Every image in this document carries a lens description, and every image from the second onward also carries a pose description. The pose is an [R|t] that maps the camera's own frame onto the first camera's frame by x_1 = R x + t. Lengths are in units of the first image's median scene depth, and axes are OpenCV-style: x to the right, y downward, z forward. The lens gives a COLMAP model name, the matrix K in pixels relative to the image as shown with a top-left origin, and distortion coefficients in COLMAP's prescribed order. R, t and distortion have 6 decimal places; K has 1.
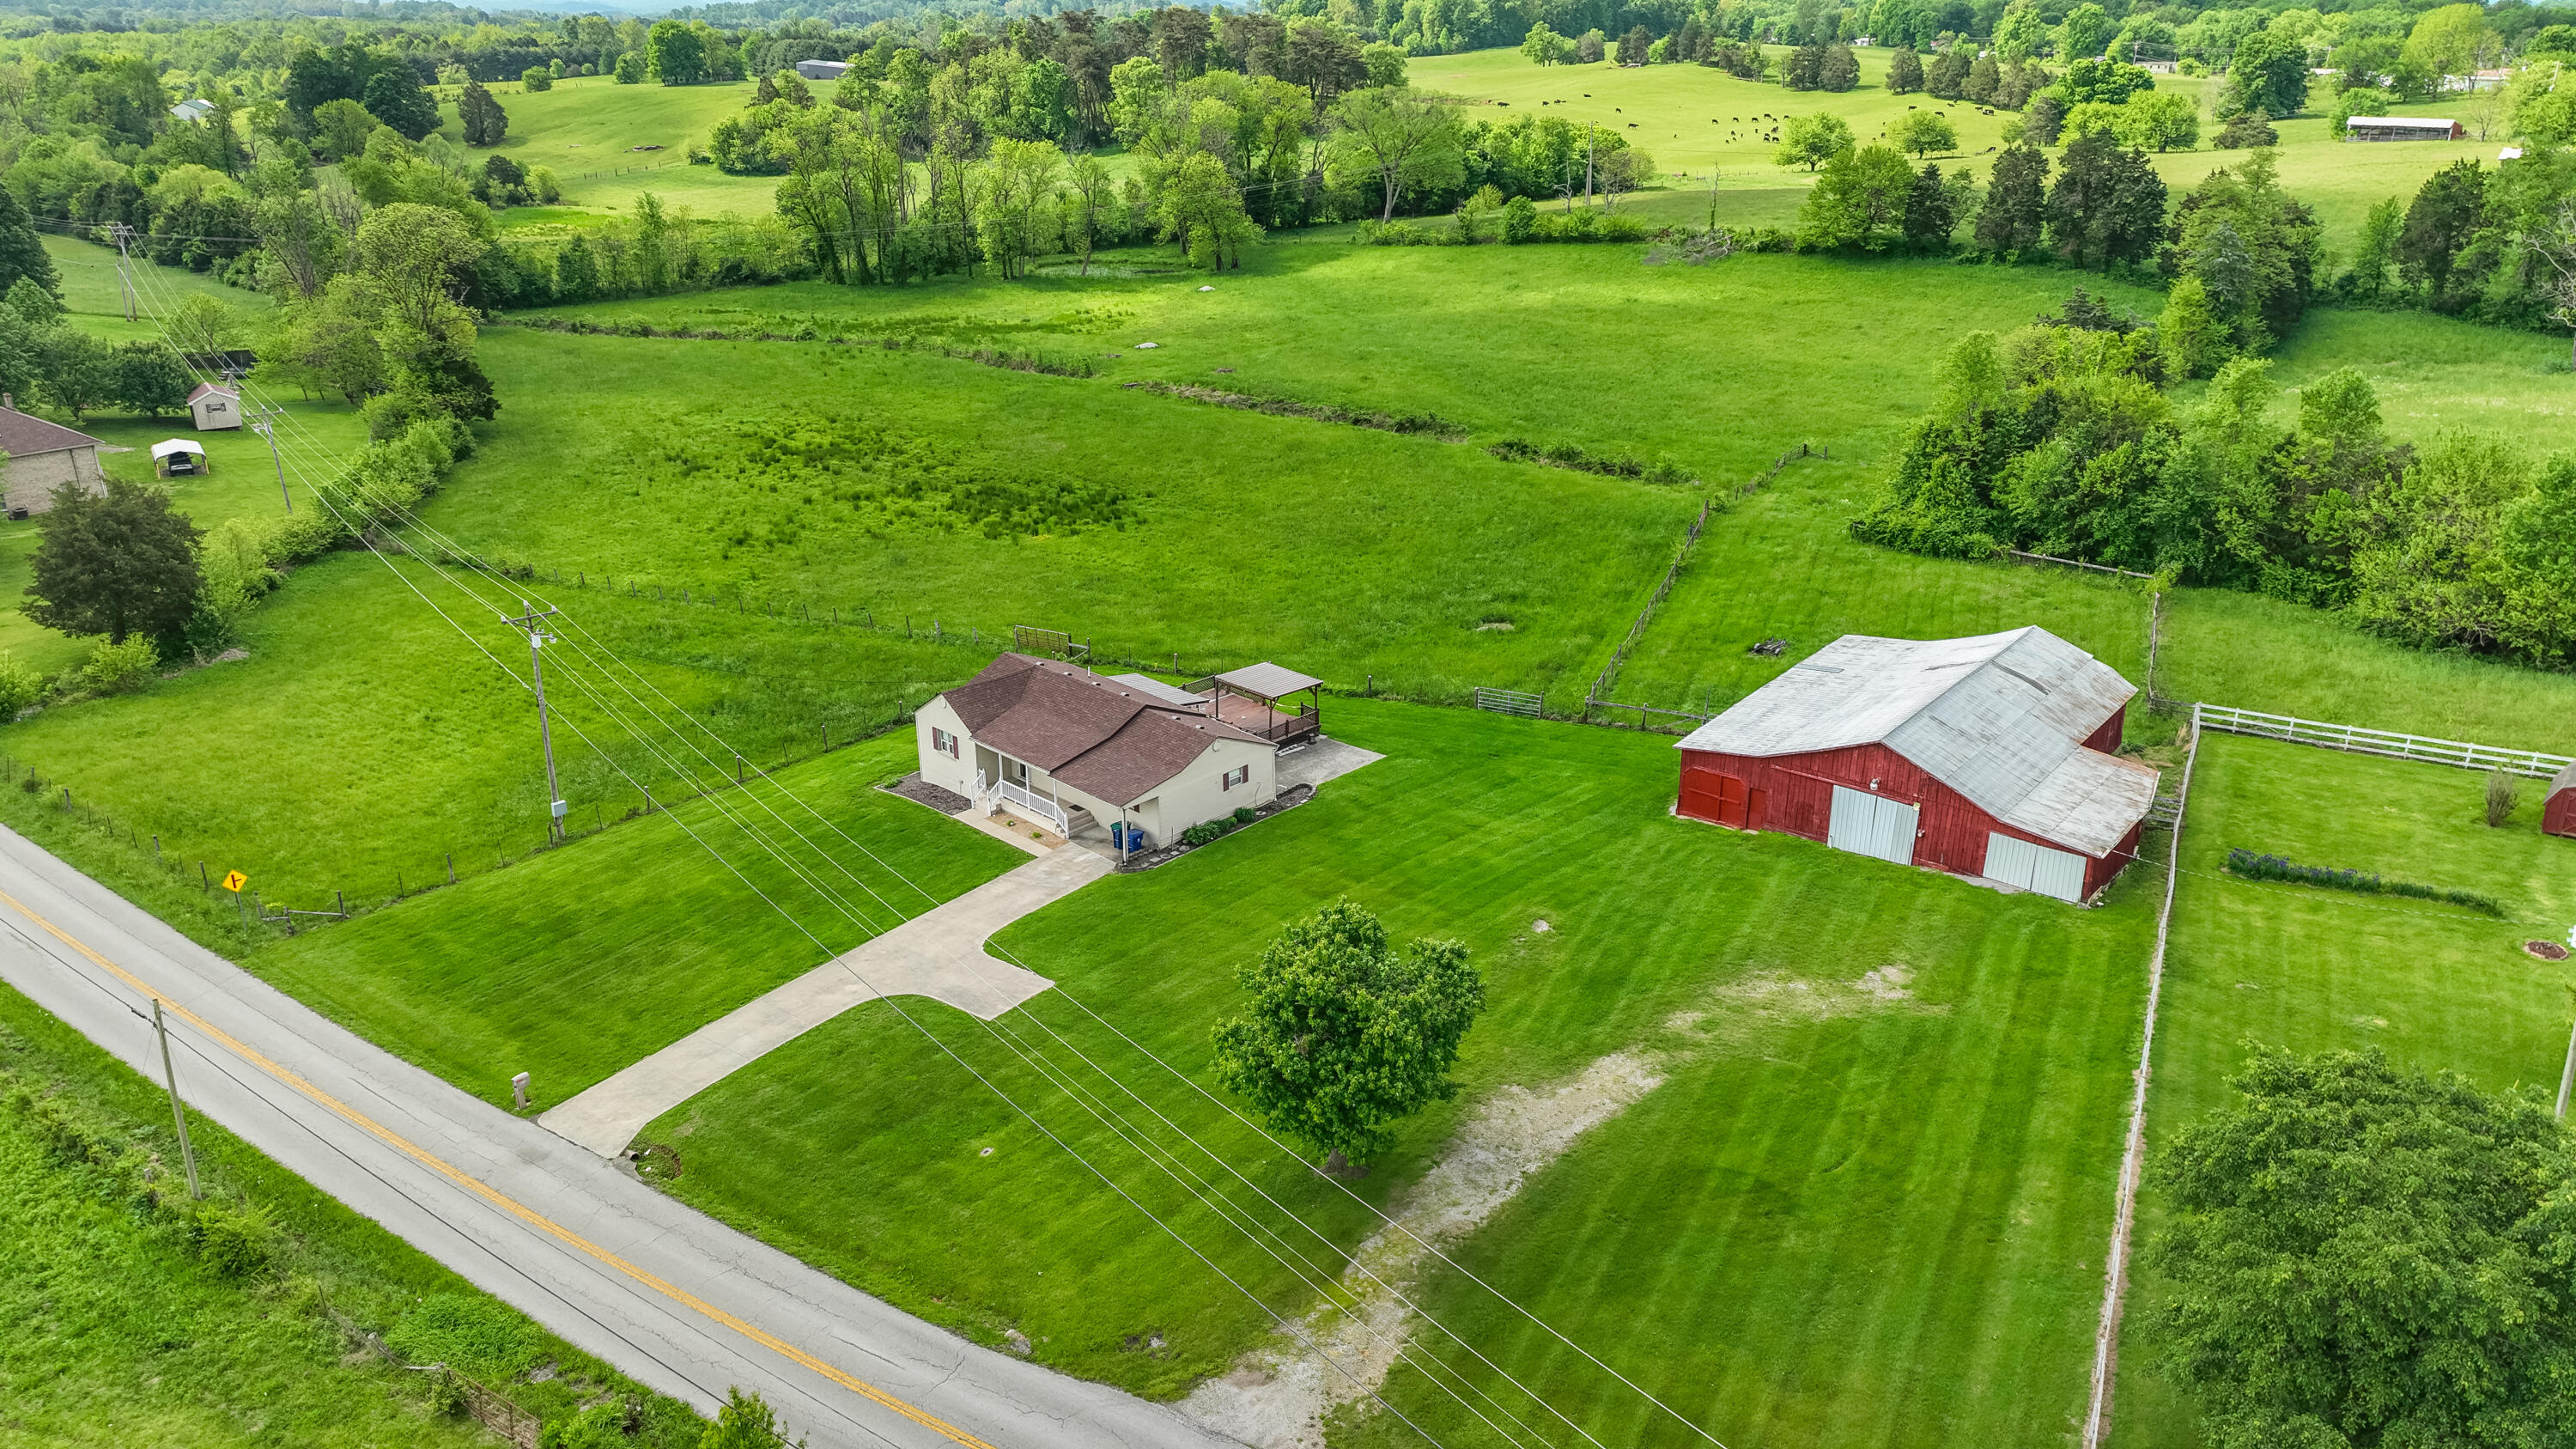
lens RADIAL K [[1820.7, 0, 1277.3], [0, 1820.7, 721.5], [0, 0, 1]] dist [0.007993, 0.002970]
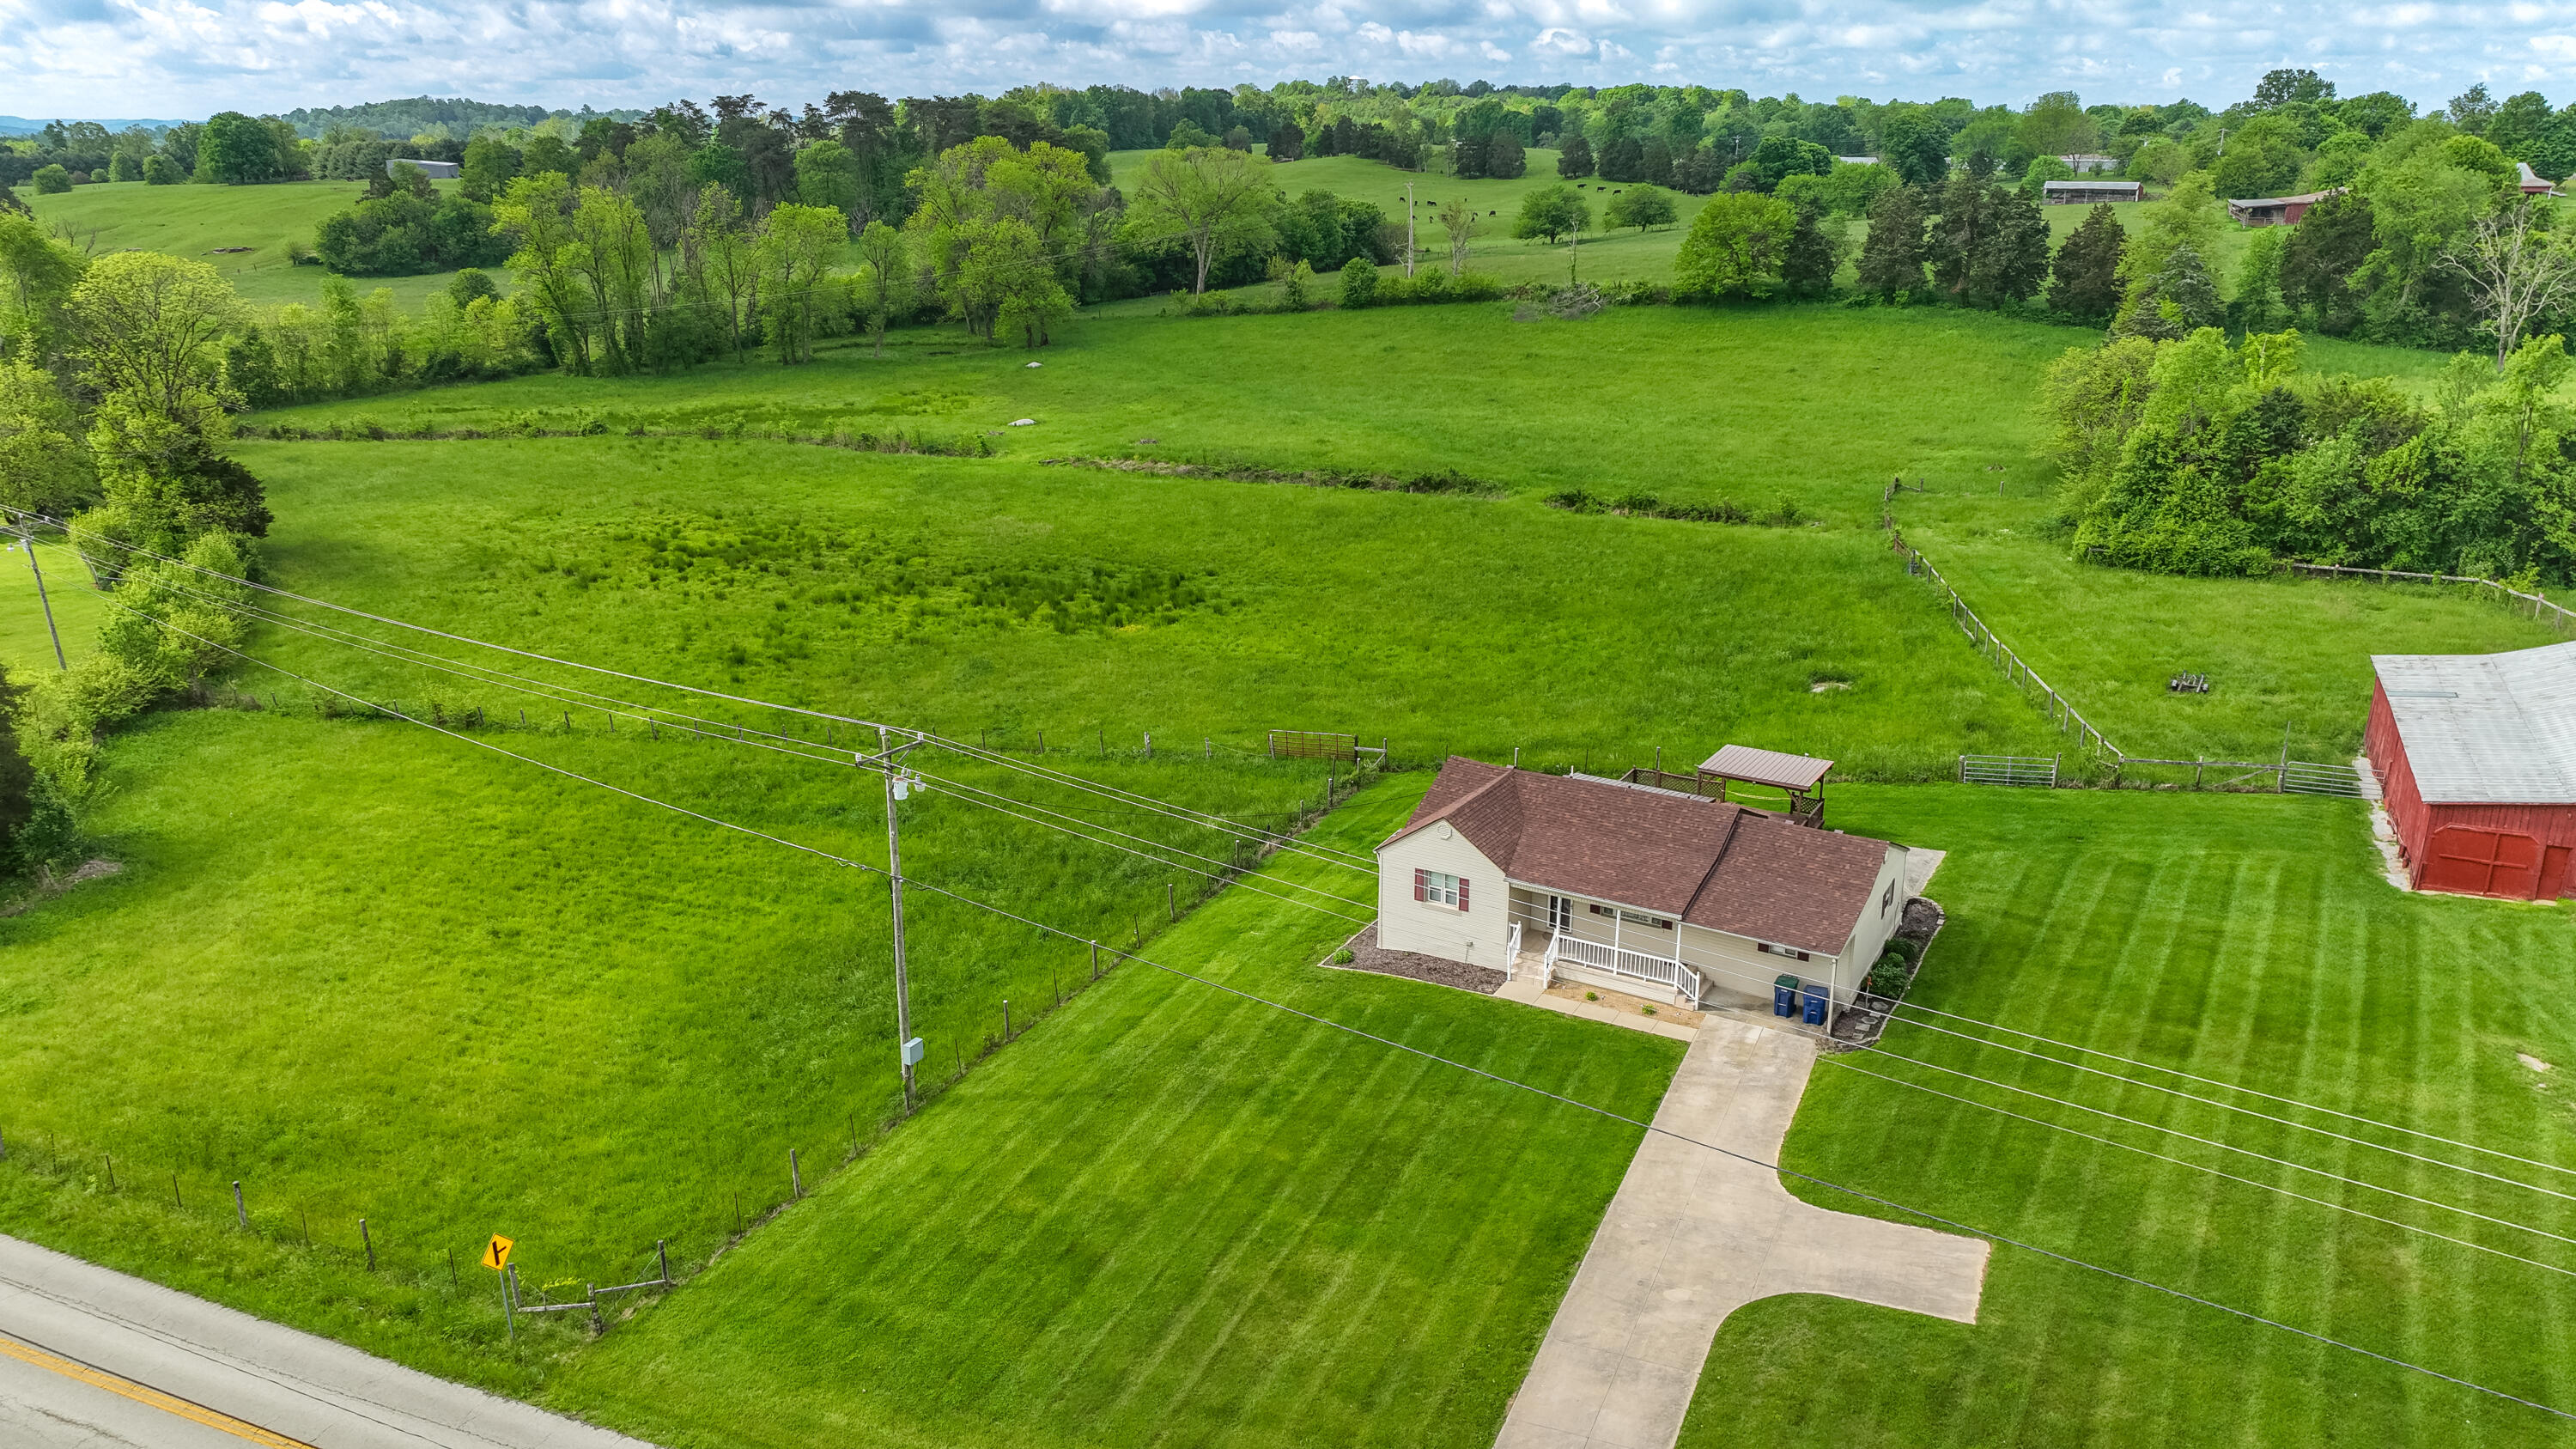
lens RADIAL K [[1820.7, 0, 1277.3], [0, 1820.7, 721.5], [0, 0, 1]] dist [0.007993, 0.002970]
pose [[0.971008, -0.076715, 0.226405, -0.203910], [0.090413, 0.994610, -0.050753, -0.011613], [-0.221291, 0.069751, 0.972710, 0.173659]]
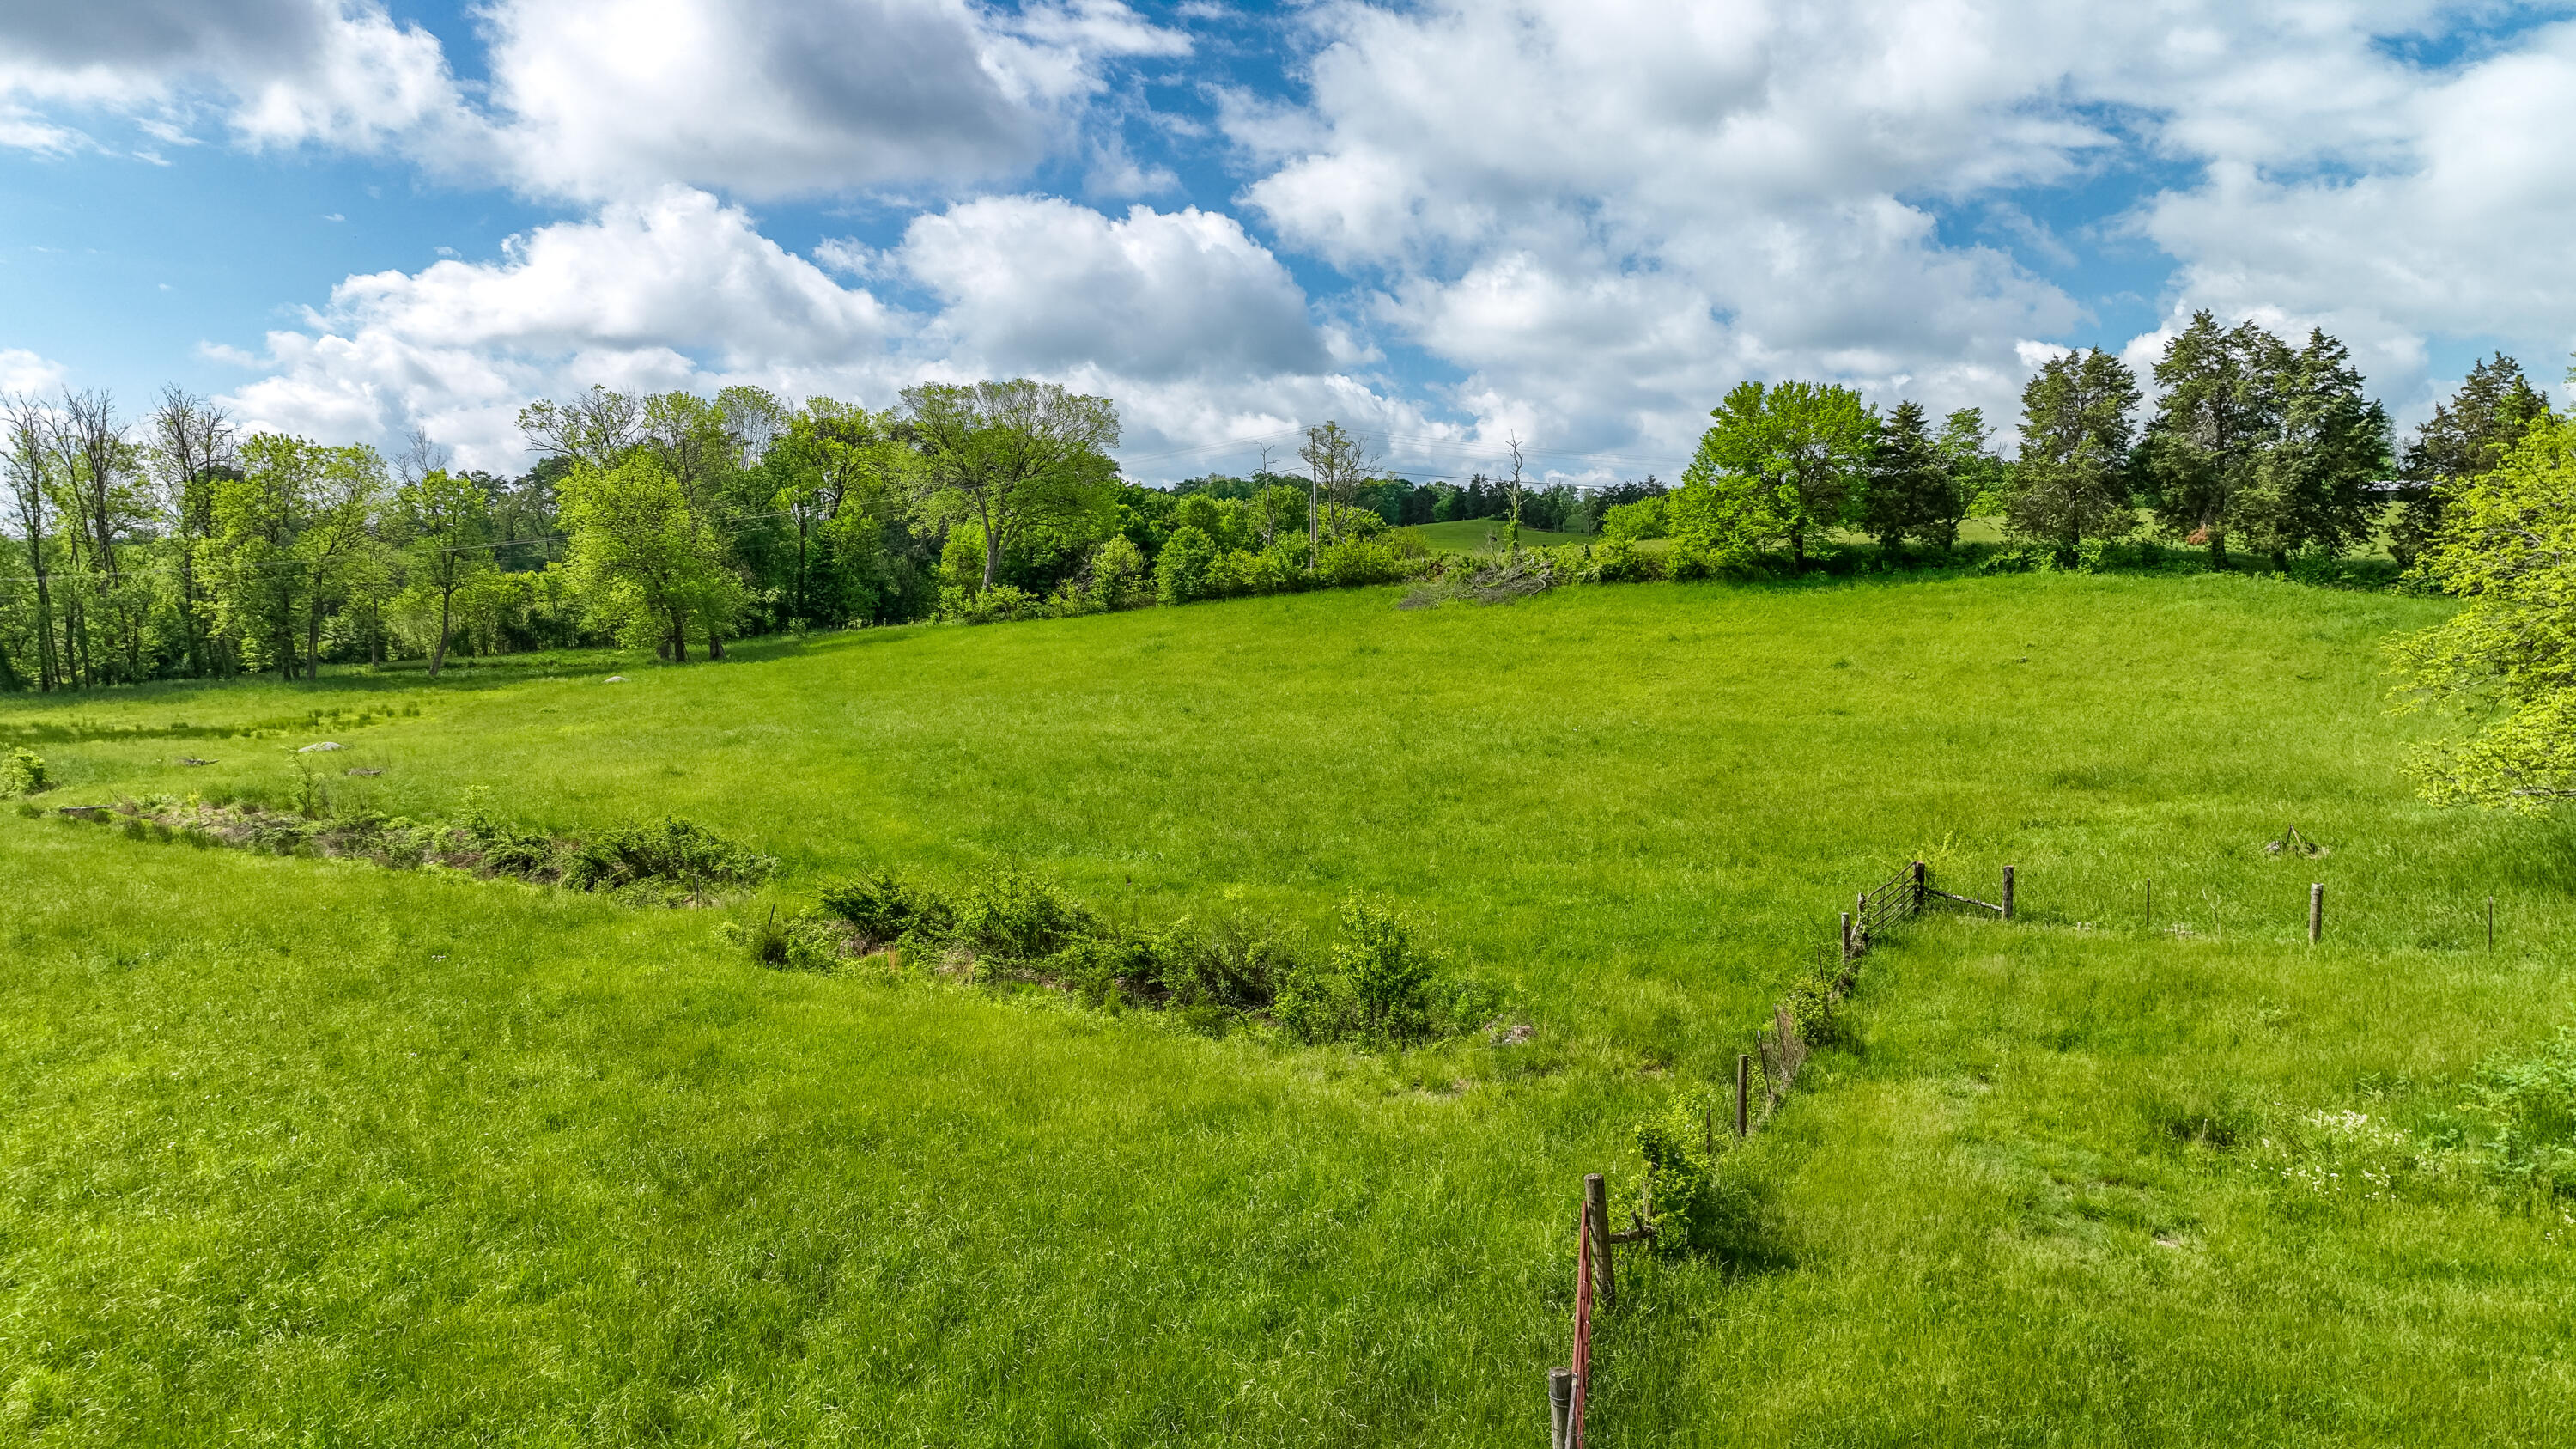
lens RADIAL K [[1820.7, 0, 1277.3], [0, 1820.7, 721.5], [0, 0, 1]] dist [0.007993, 0.002970]
pose [[0.995575, -0.015545, 0.092677, 0.158161], [0.041191, 0.958617, -0.281702, -0.092542], [-0.084463, 0.284273, 0.955016, 0.681270]]
